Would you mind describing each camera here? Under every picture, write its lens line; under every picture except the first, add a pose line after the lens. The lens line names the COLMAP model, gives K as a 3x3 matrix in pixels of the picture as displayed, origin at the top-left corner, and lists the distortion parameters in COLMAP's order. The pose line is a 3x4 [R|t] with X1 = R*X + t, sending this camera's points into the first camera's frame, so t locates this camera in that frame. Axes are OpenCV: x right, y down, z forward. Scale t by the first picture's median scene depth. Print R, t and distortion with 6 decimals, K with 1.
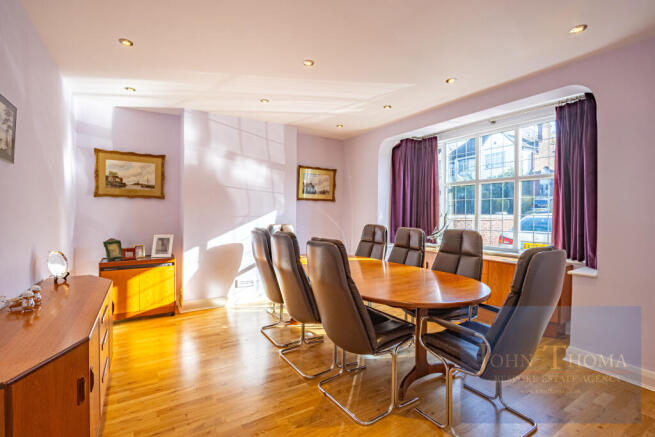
lens RADIAL K [[304.4, 0, 326.2], [0, 304.4, 217.0], [0, 0, 1]] dist [-0.025234, 0.001628]
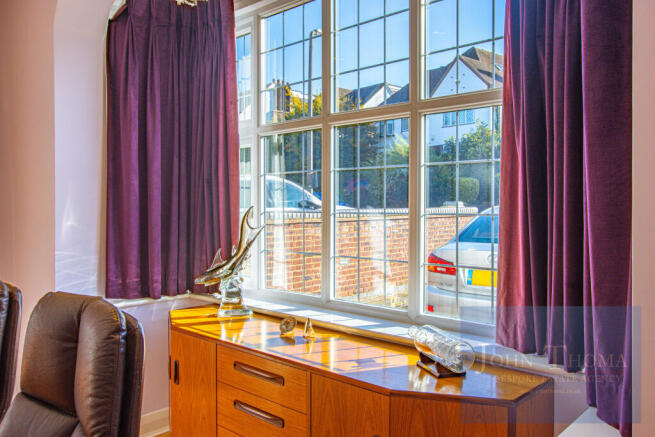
lens RADIAL K [[544.6, 0, 328.0], [0, 544.6, 216.5], [0, 0, 1]] dist [-0.006612, -0.001557]
pose [[0.966323, -0.008079, 0.257206, 0.301054], [0.005090, 0.999912, 0.012288, -0.010000], [-0.257283, -0.010565, 0.966278, 0.341568]]
